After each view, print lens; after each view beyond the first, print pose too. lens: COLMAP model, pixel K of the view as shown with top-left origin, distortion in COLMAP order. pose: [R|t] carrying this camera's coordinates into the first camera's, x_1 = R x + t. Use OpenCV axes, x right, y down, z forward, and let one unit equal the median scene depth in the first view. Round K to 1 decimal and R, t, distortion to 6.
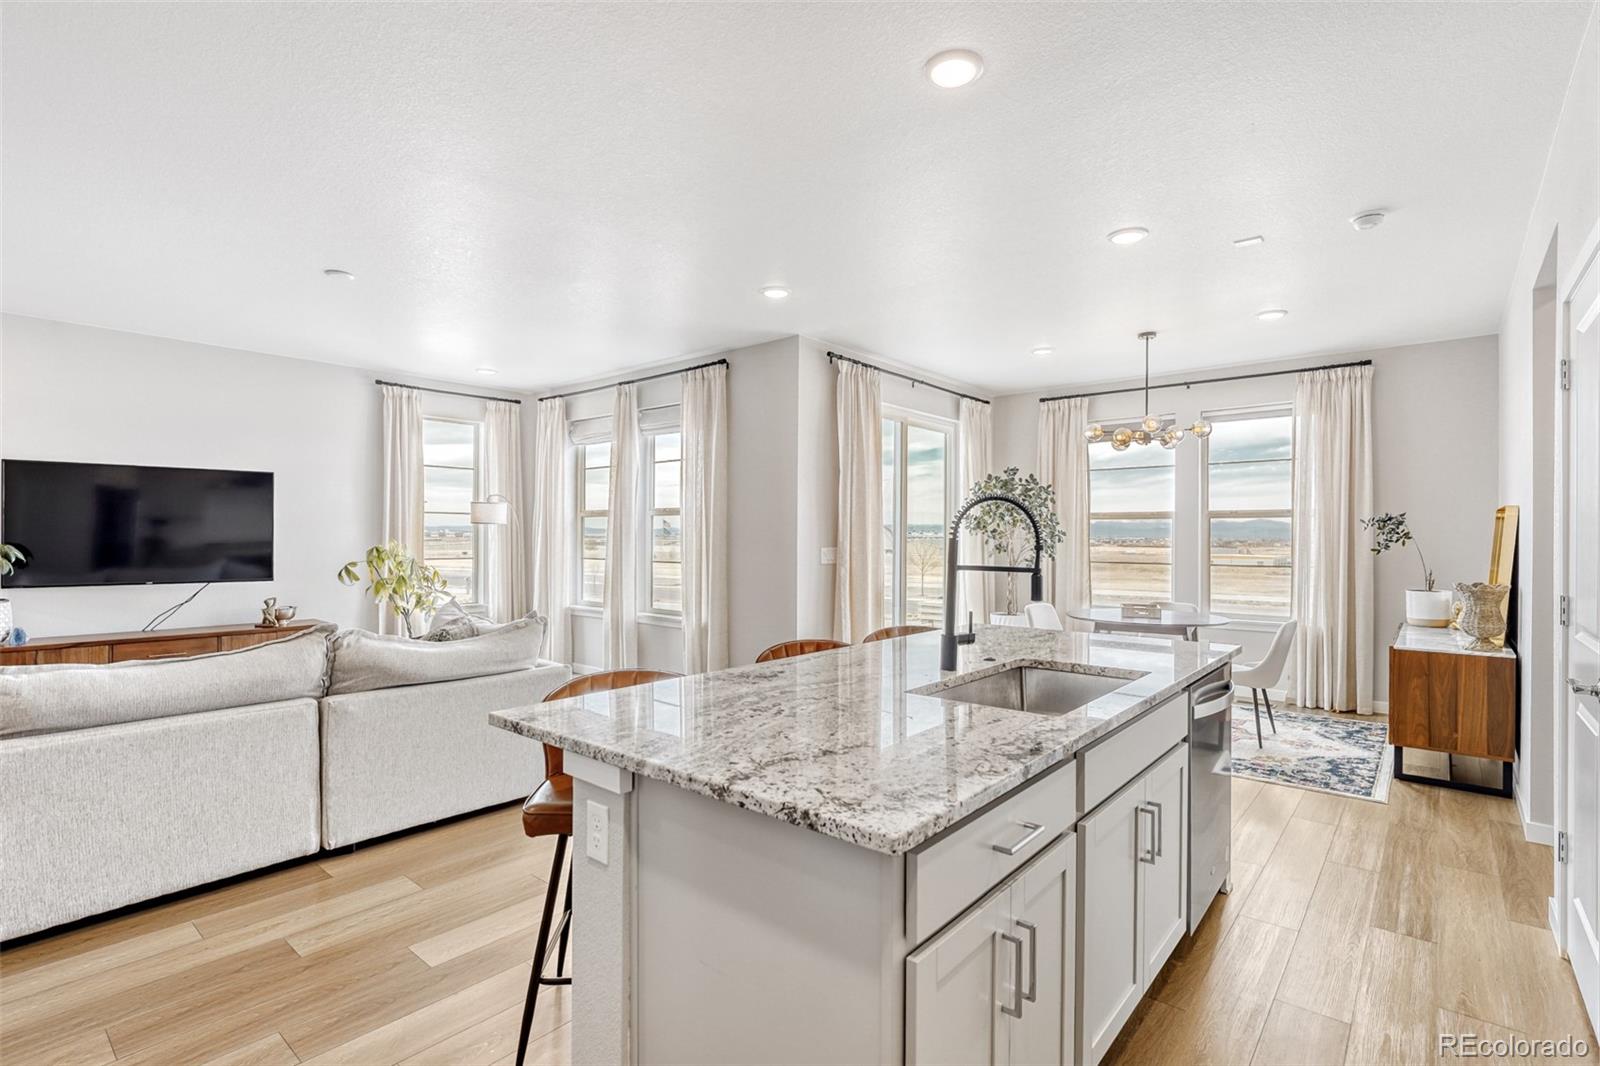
lens RADIAL K [[755.9, 0, 800.0], [0, 755.9, 533.0], [0, 0, 1]] dist [-0.000008, -0.000038]
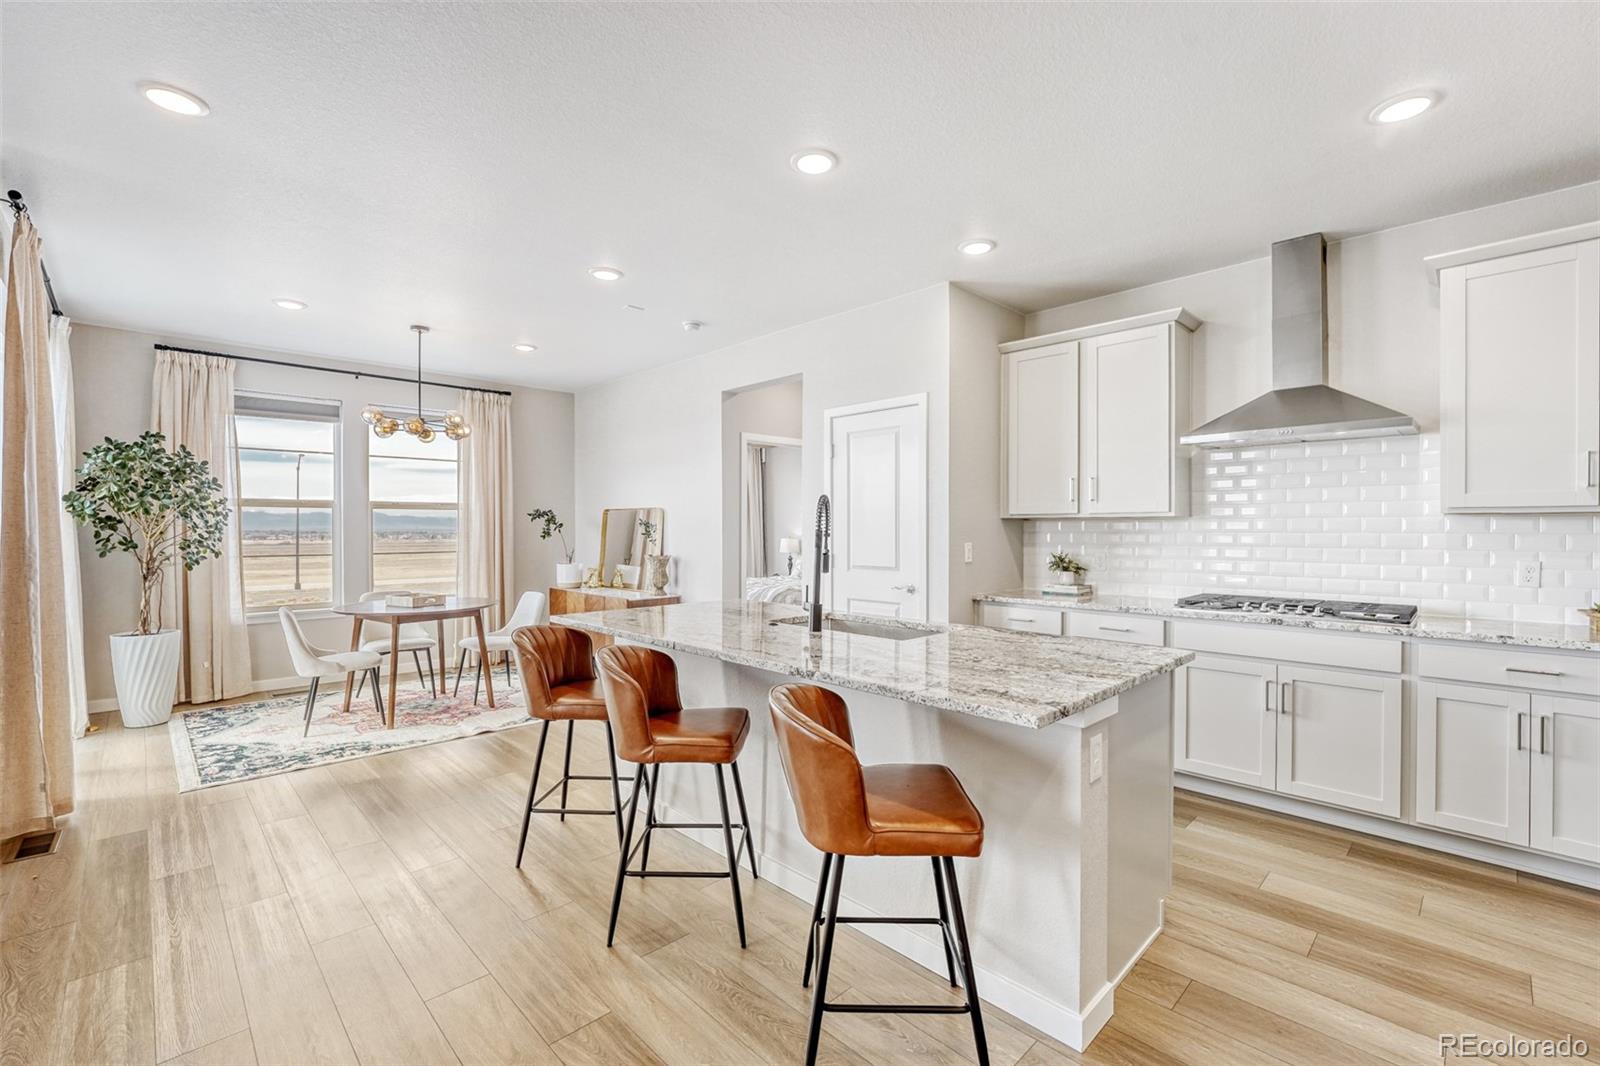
lens RADIAL K [[693.7, 0, 800.0], [0, 693.7, 533.0], [0, 0, 1]] dist [-0.001438, -0.000135]
pose [[0.104736, -0.015750, 0.994375, -0.333388], [-0.007478, 0.999834, 0.016624, -0.007269], [-0.994472, -0.009177, 0.104600, 0.321192]]
